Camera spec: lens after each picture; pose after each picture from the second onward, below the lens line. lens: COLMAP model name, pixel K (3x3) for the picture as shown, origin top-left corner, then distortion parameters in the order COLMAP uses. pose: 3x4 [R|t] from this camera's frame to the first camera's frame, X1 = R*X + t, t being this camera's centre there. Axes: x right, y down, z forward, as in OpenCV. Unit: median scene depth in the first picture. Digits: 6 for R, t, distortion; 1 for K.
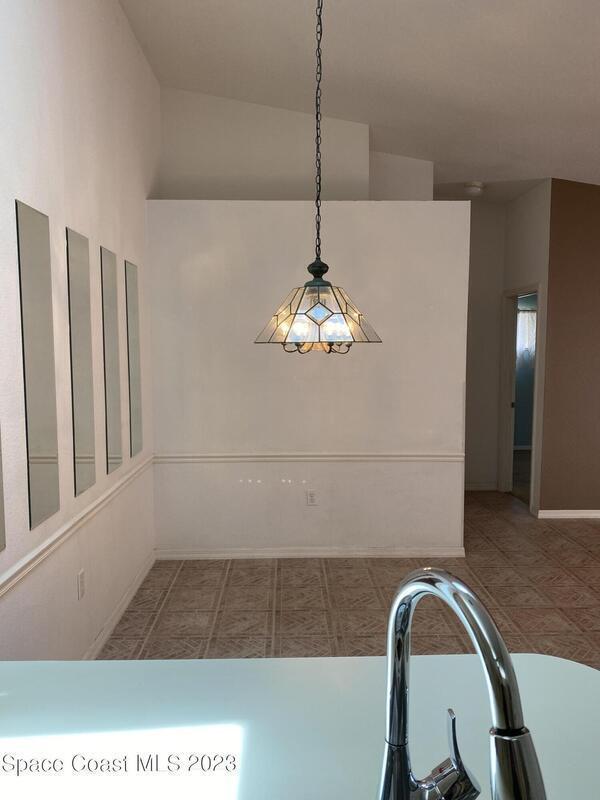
lens RADIAL K [[614.4, 0, 300.0], [0, 614.4, 400.0], [0, 0, 1]] dist [0.086492, -0.131894]
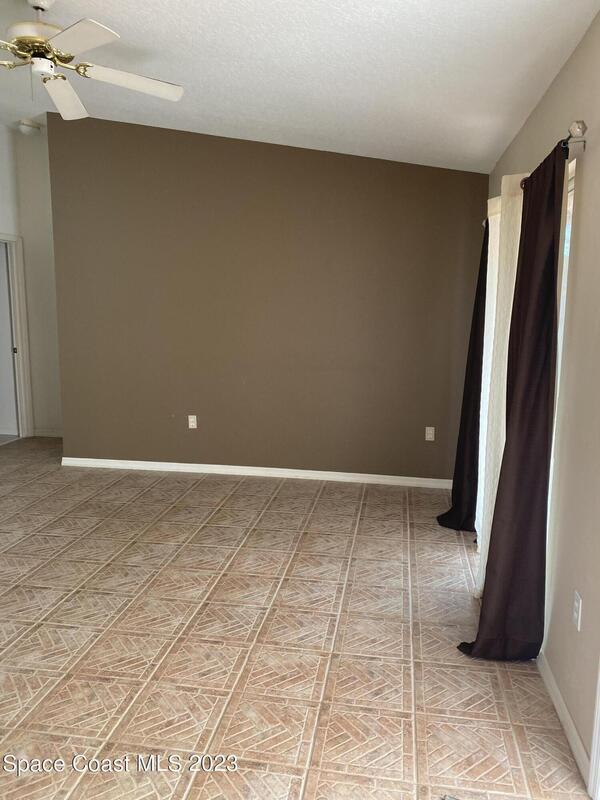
lens RADIAL K [[609.8, 0, 300.0], [0, 609.8, 400.0], [0, 0, 1]] dist [0.040470, -0.037222]
pose [[0.981837, 0.038568, -0.185767, 1.250208], [-0.026258, 0.997321, 0.068280, 0.011552], [0.187903, -0.062162, 0.980219, 0.156096]]
